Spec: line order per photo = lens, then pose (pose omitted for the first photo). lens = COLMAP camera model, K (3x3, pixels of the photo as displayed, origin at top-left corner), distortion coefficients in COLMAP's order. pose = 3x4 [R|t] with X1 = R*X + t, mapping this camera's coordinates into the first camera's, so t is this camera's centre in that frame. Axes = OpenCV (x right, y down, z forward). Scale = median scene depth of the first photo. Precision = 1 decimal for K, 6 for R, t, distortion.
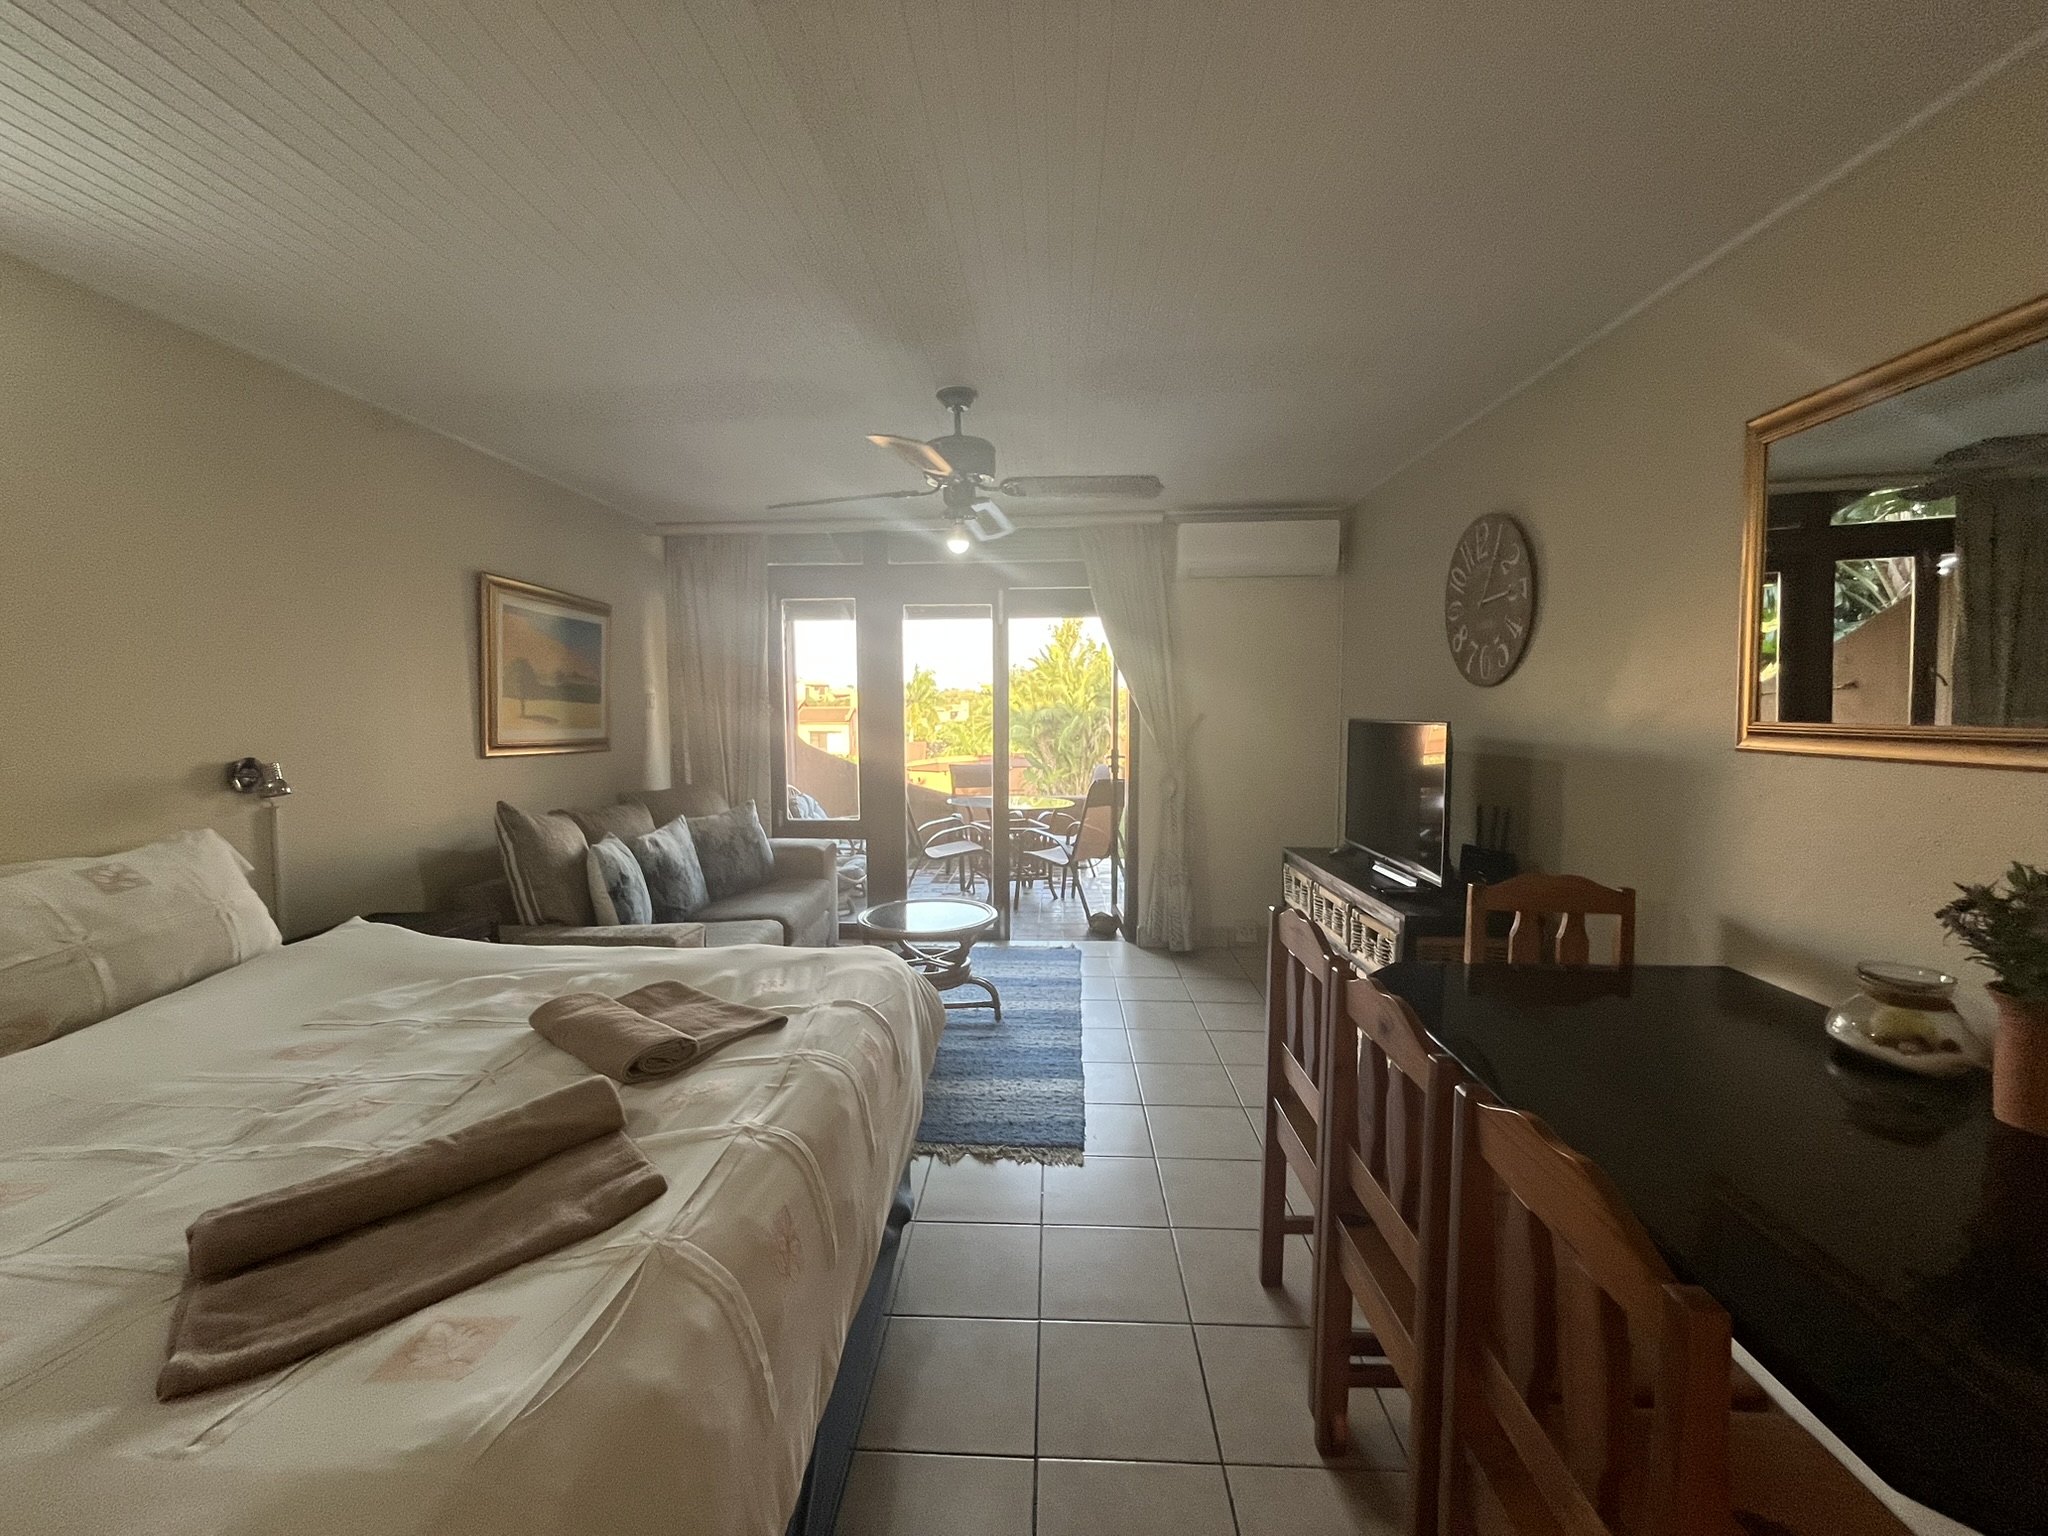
lens RADIAL K [[831.4, 0, 1016.1], [0, 831.4, 772.5], [0, 0, 1]] dist [-0.003264, 0.000191]
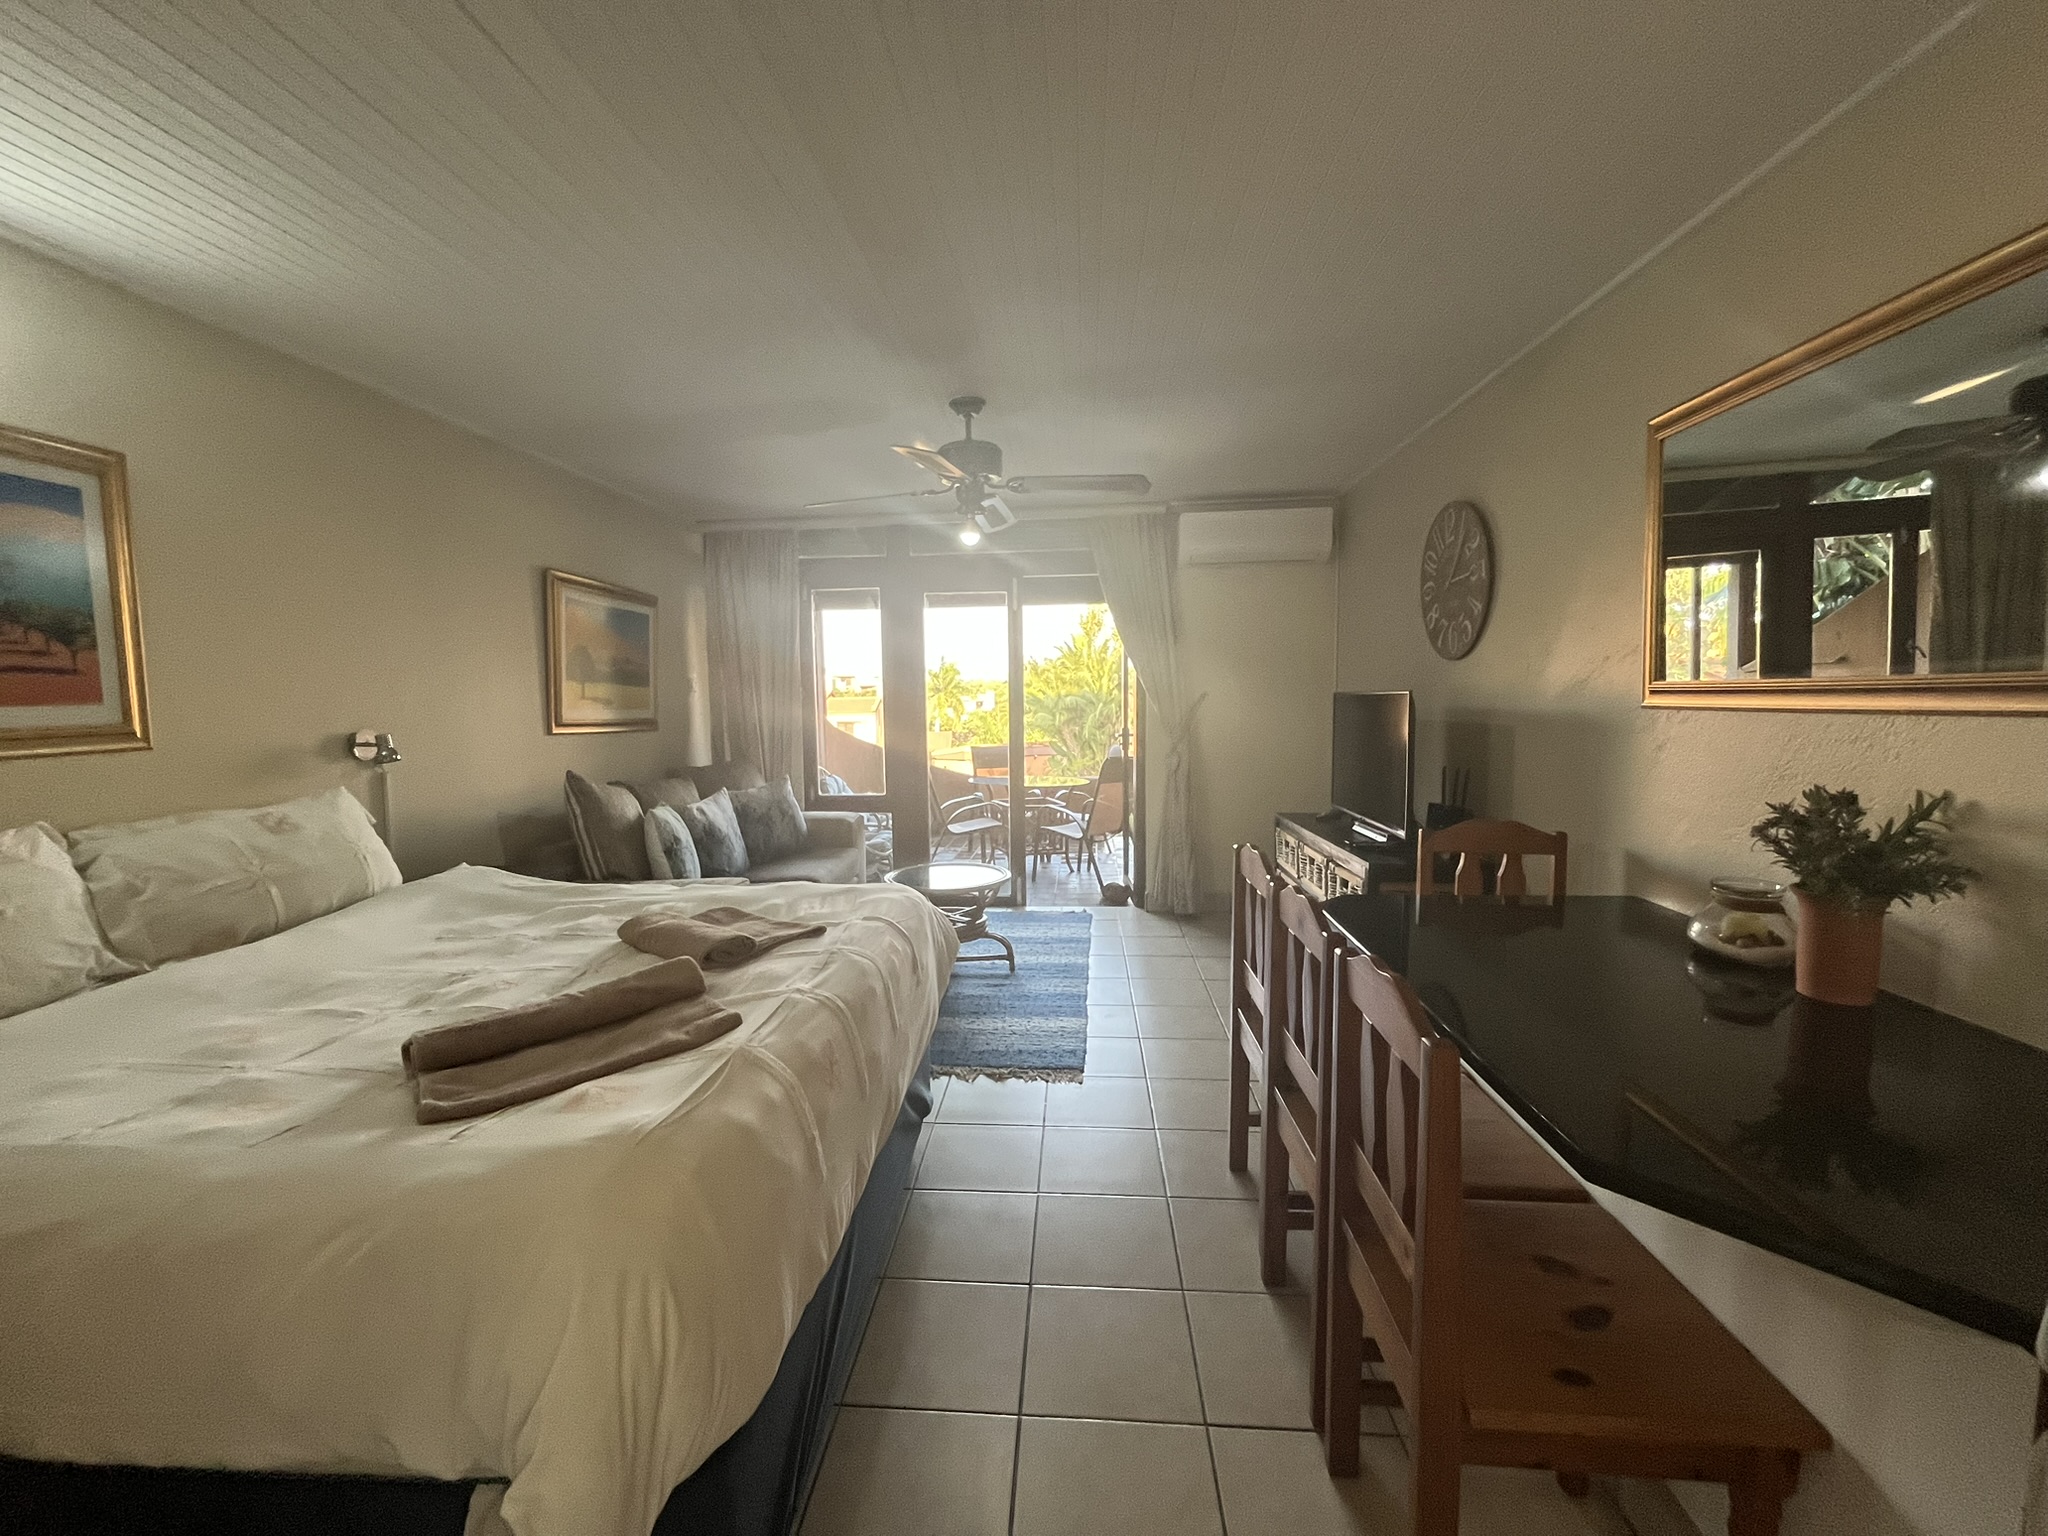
lens RADIAL K [[831.4, 0, 1016.8], [0, 831.4, 773.0], [0, 0, 1]] dist [-0.003264, 0.000191]
pose [[0.999503, -0.007150, -0.030698, 0.022108], [0.007543, 0.999891, 0.012724, 0.025332], [0.030603, -0.012949, 0.999448, -0.104304]]
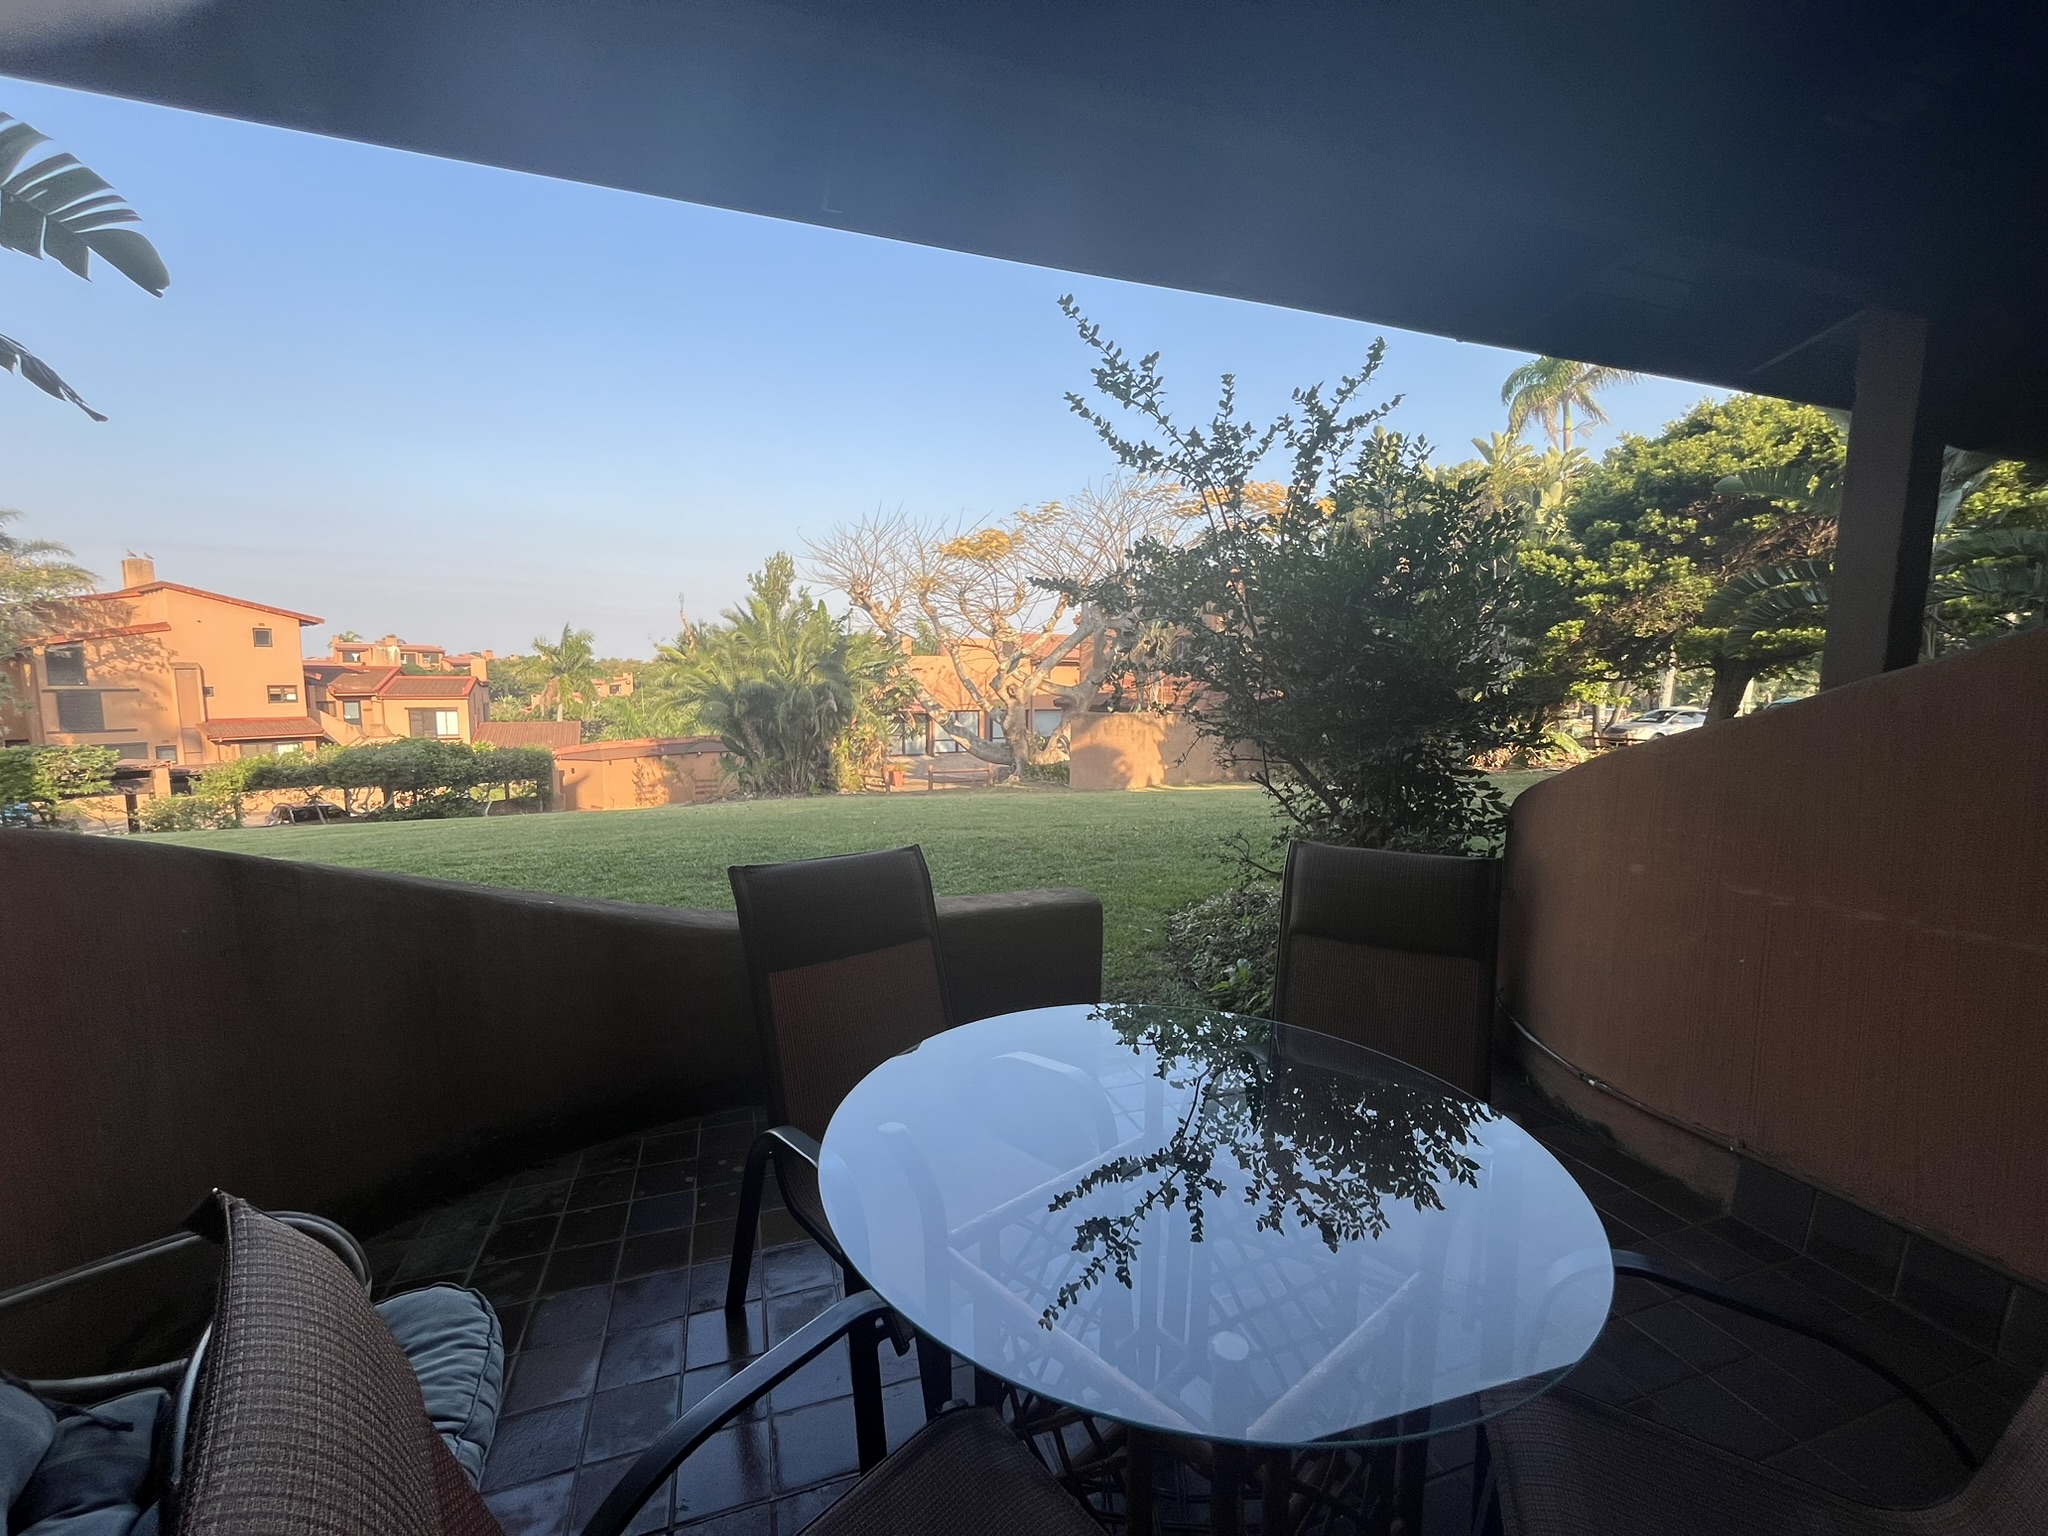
lens RADIAL K [[831.4, 0, 1015.3], [0, 831.4, 775.6], [0, 0, 1]] dist [-0.003264, 0.000191]
pose [[0.930676, -0.030754, 0.364549, -0.204013], [0.018854, 0.999168, 0.036157, -0.102886], [-0.365358, -0.026777, 0.930482, 1.729537]]
